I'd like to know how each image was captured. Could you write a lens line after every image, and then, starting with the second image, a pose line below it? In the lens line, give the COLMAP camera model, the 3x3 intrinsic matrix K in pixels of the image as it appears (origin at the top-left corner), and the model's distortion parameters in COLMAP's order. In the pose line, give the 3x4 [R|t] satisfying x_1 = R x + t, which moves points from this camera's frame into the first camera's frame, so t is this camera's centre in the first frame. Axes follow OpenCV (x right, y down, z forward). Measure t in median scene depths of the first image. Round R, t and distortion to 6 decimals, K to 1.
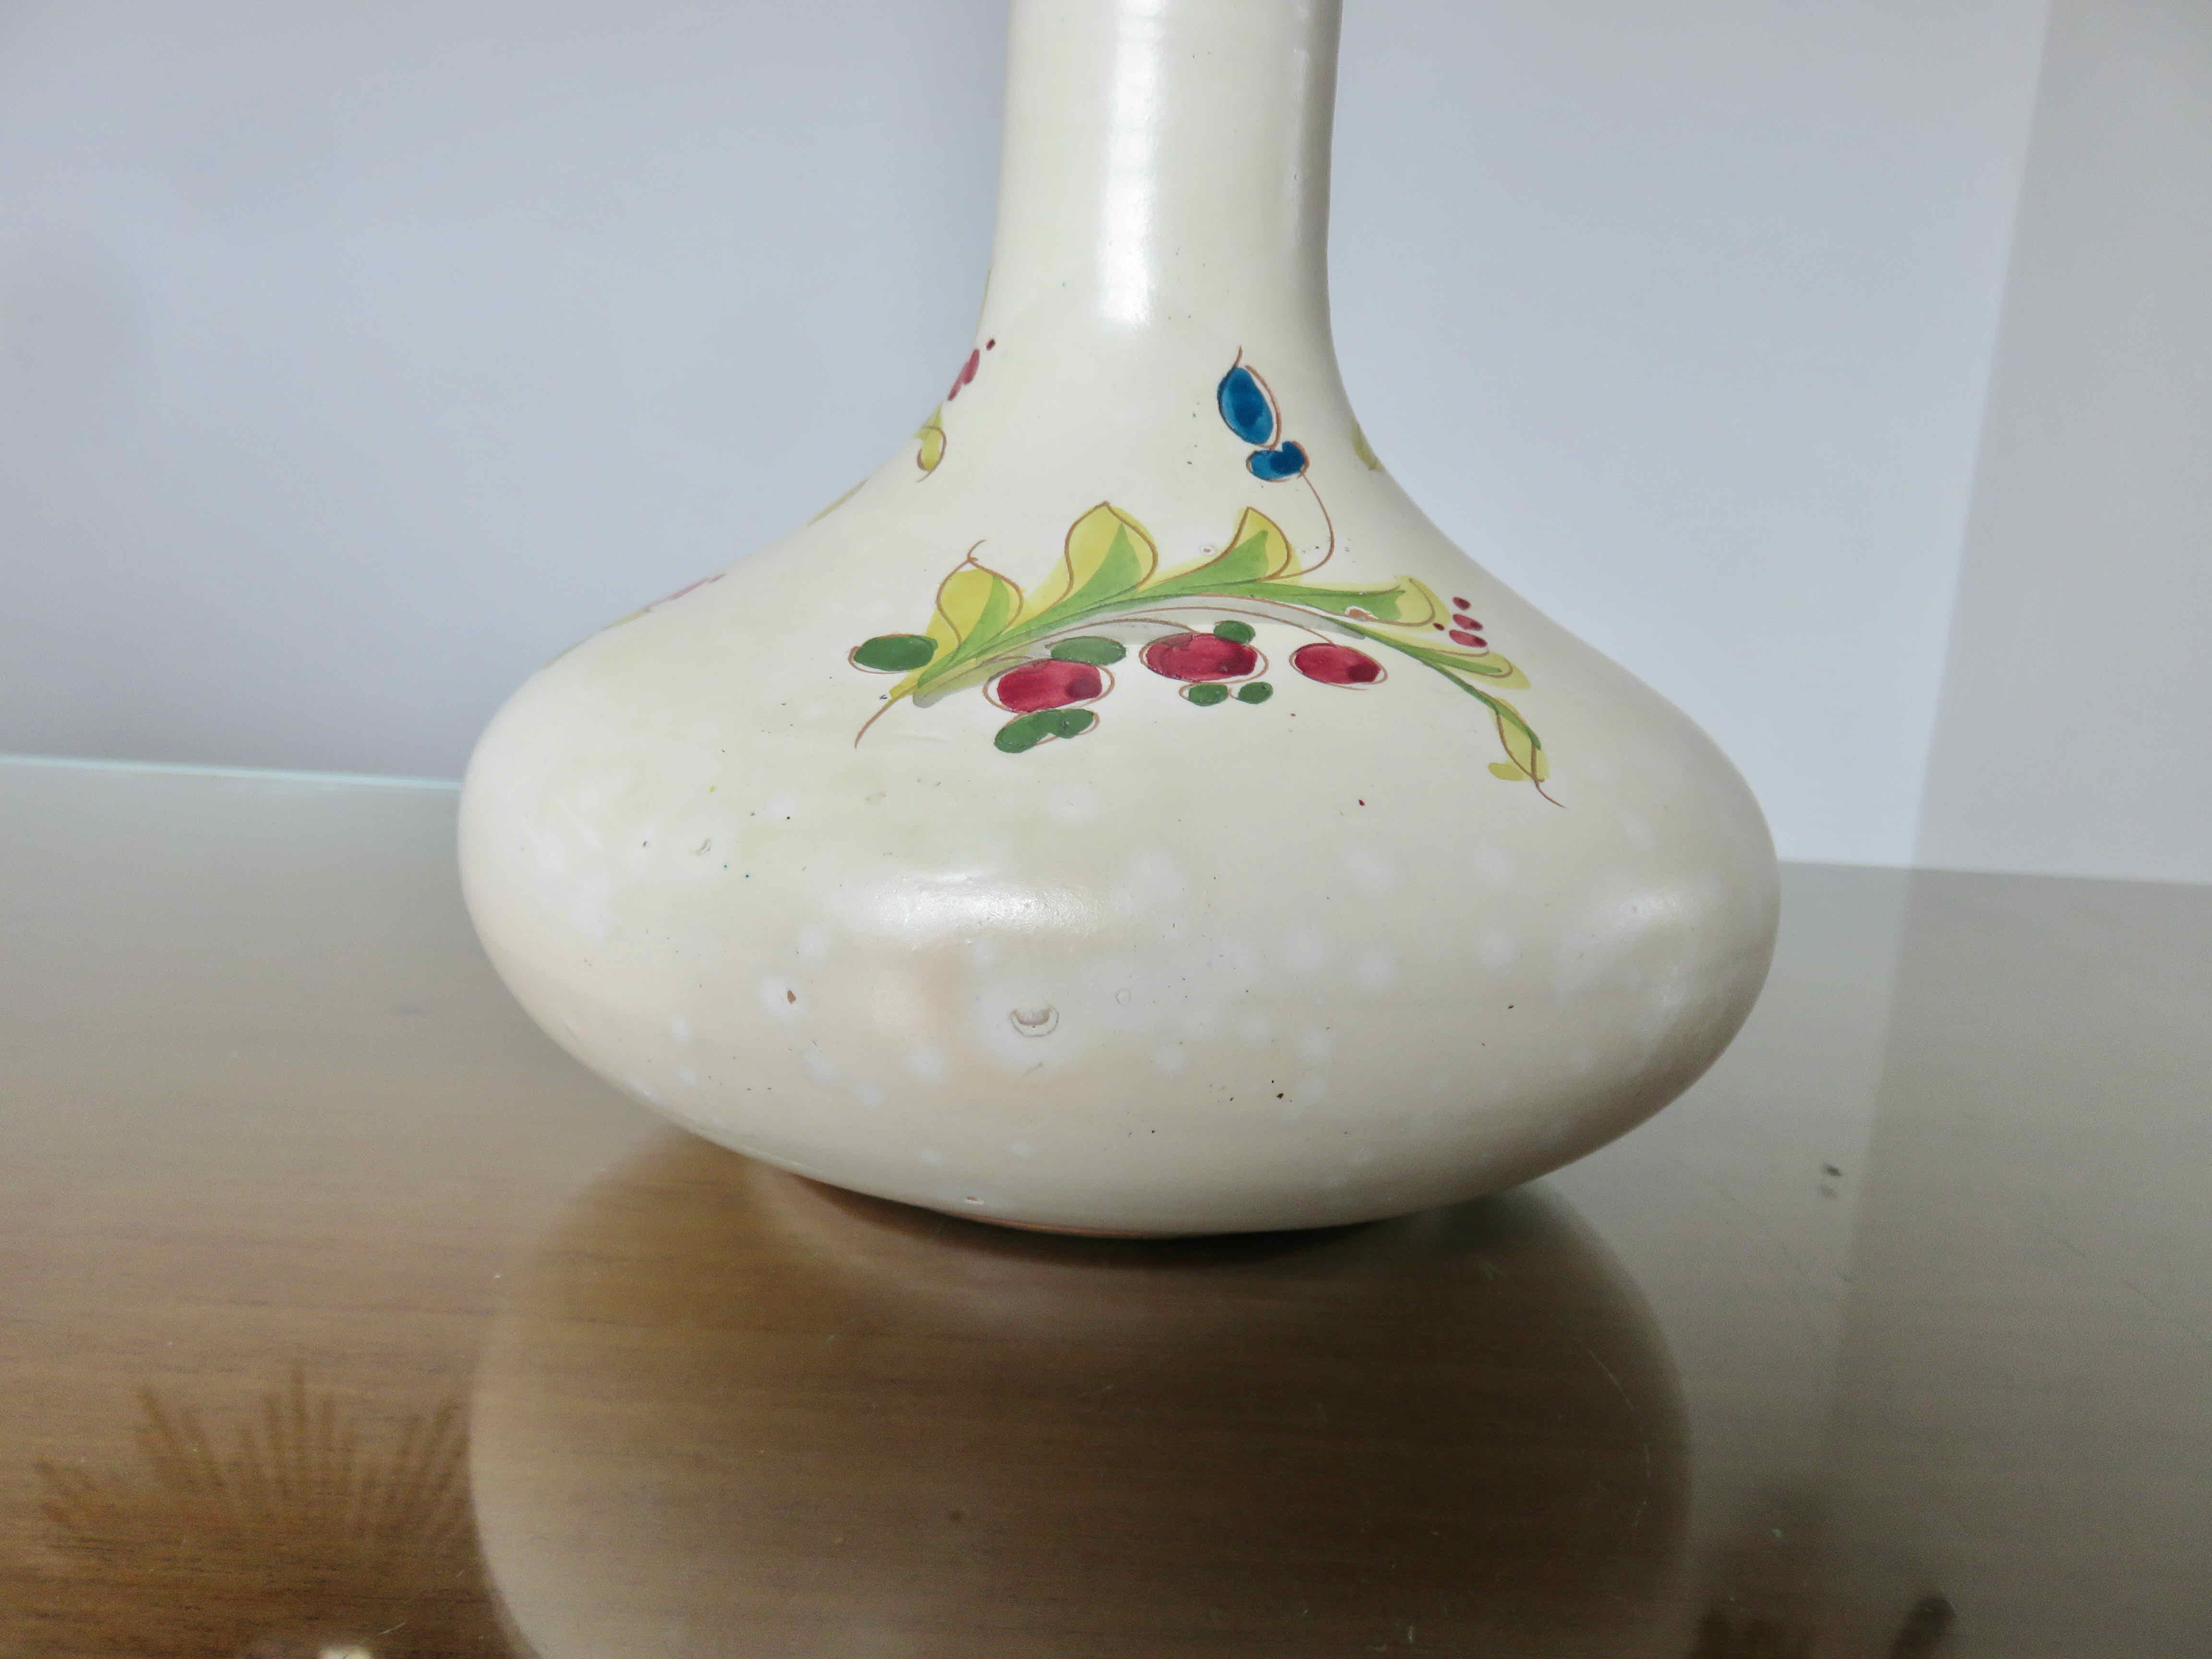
lens RADIAL K [[1679.8, 0, 1119.6], [0, 1679.8, 821.6], [0, 0, 1]] dist [-0.005649, -0.000982]
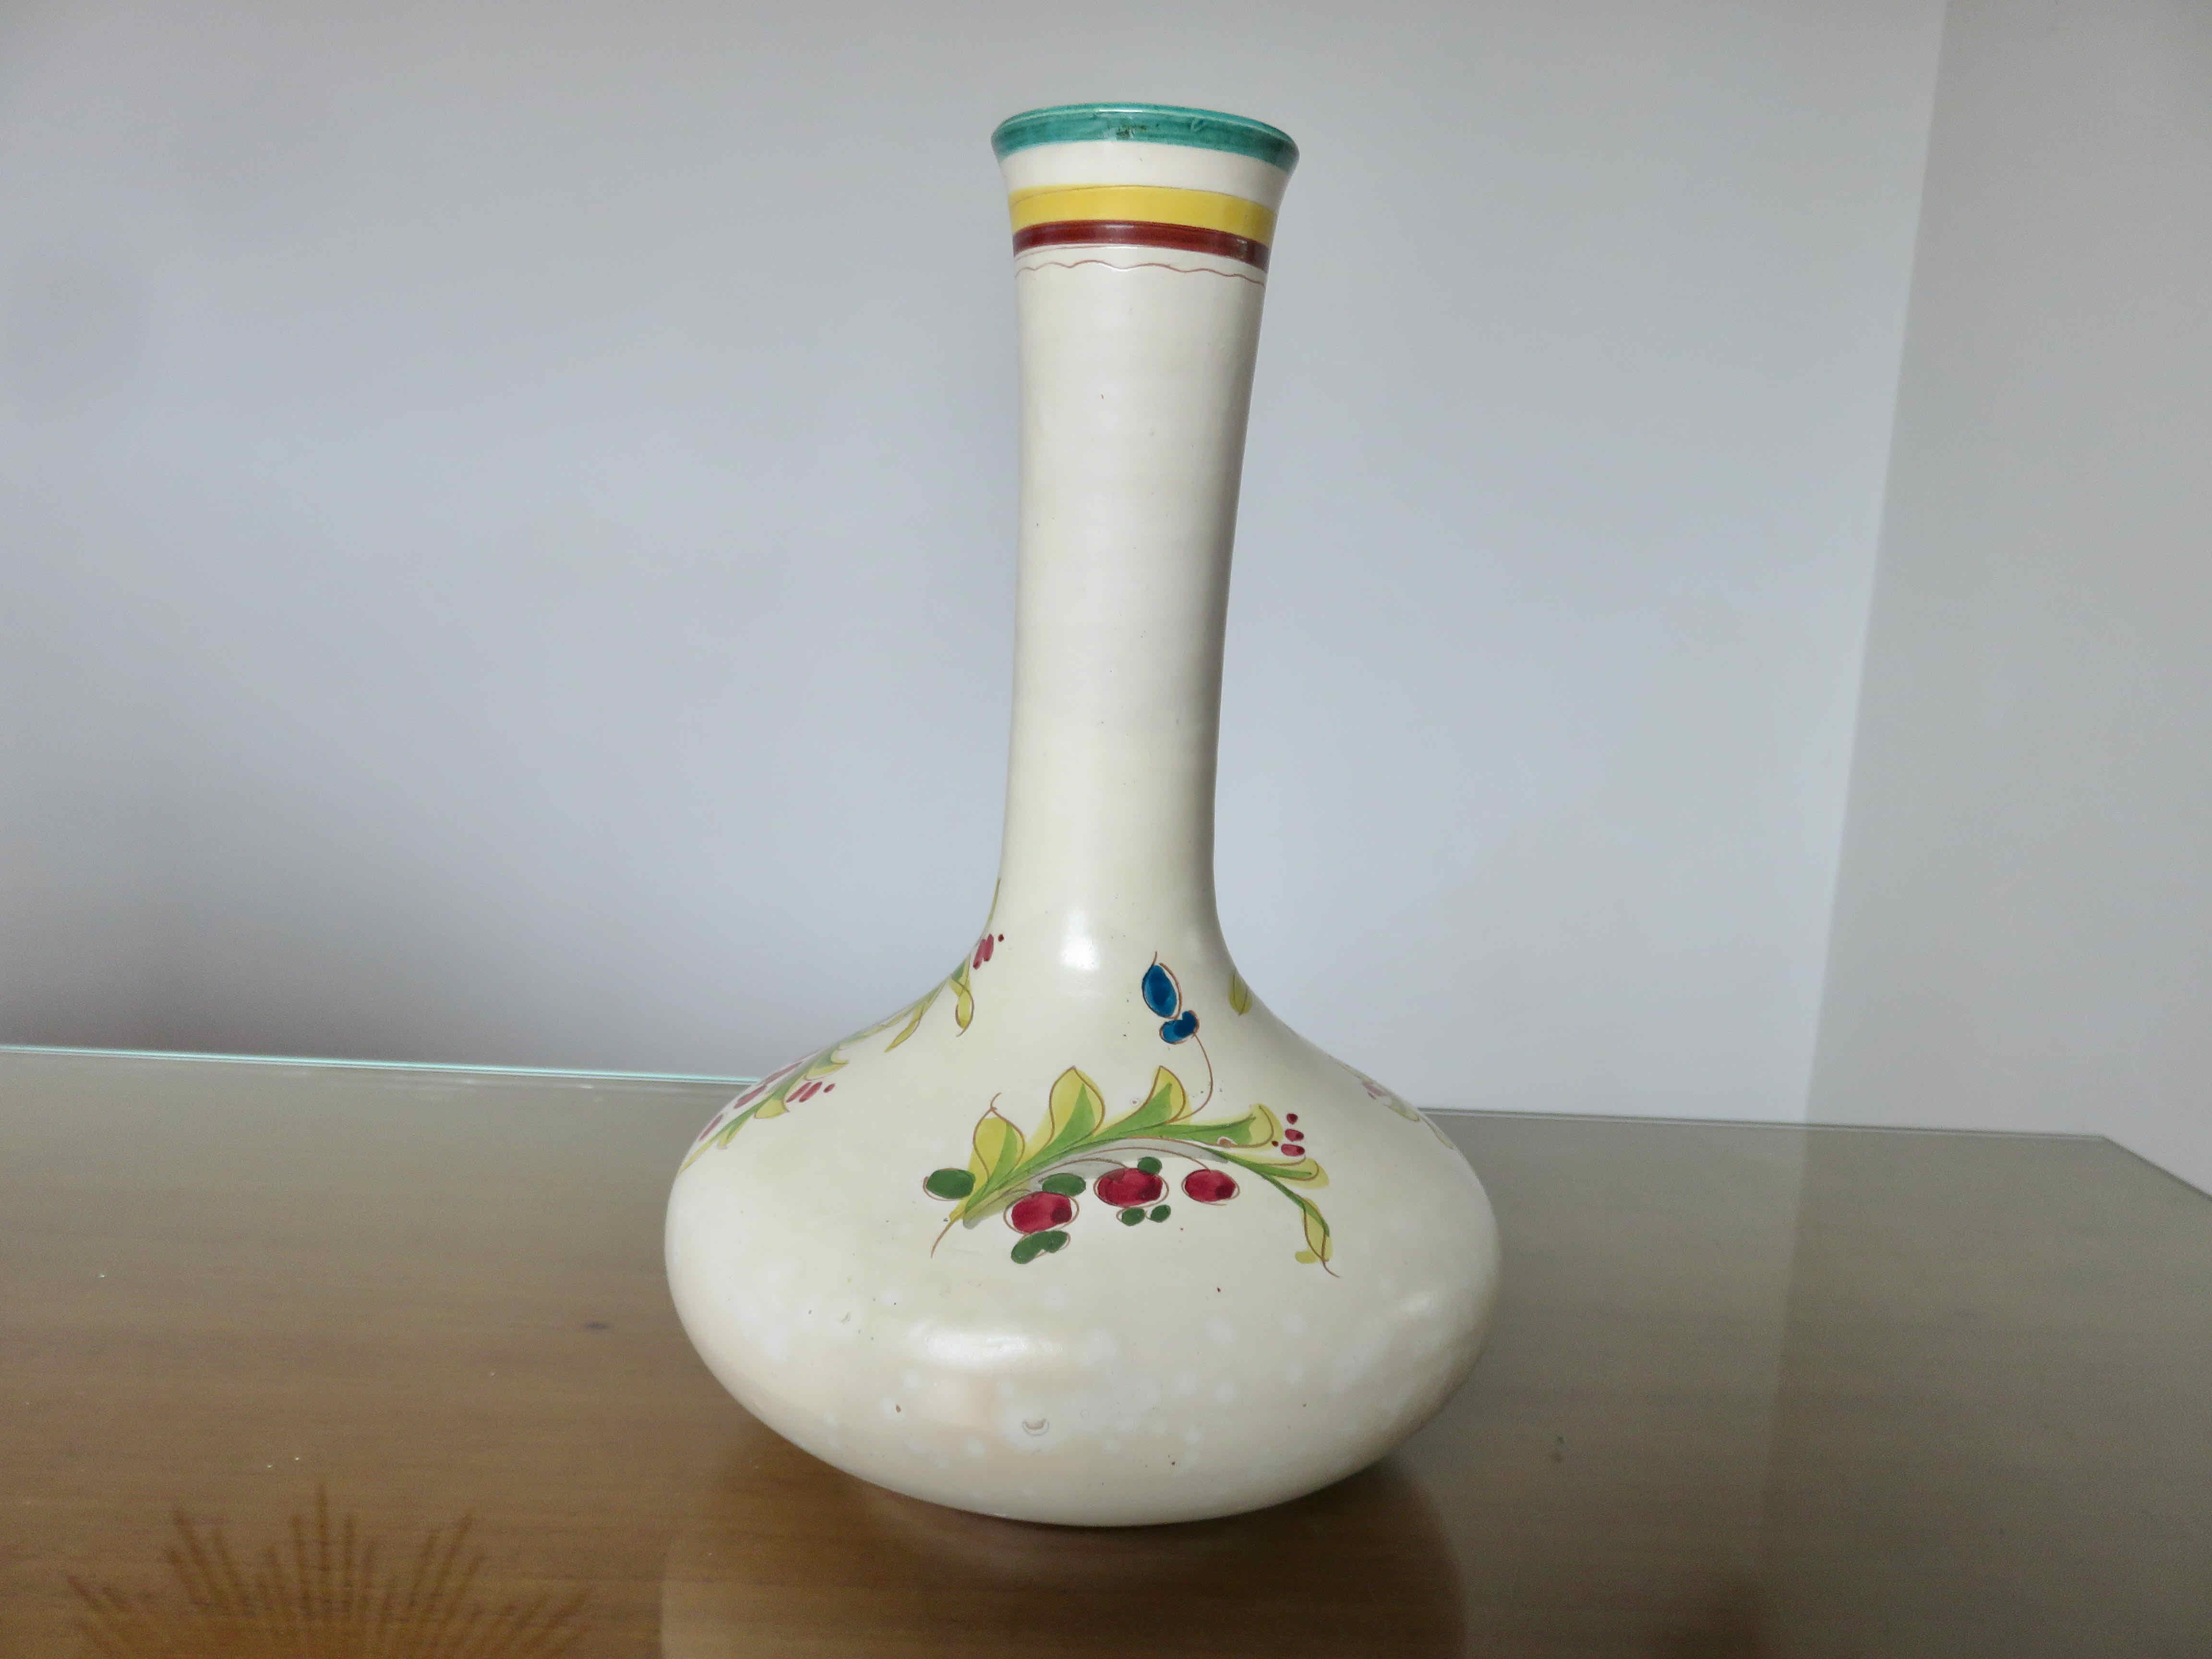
lens RADIAL K [[1679.8, 0, 1119.6], [0, 1679.8, 821.6], [0, 0, 1]] dist [-0.005649, -0.000982]
pose [[0.999860, -0.009420, 0.013822, 0.017522], [0.010020, 0.998981, -0.044001, -0.383113], [-0.013394, 0.044133, 0.998936, -0.707742]]
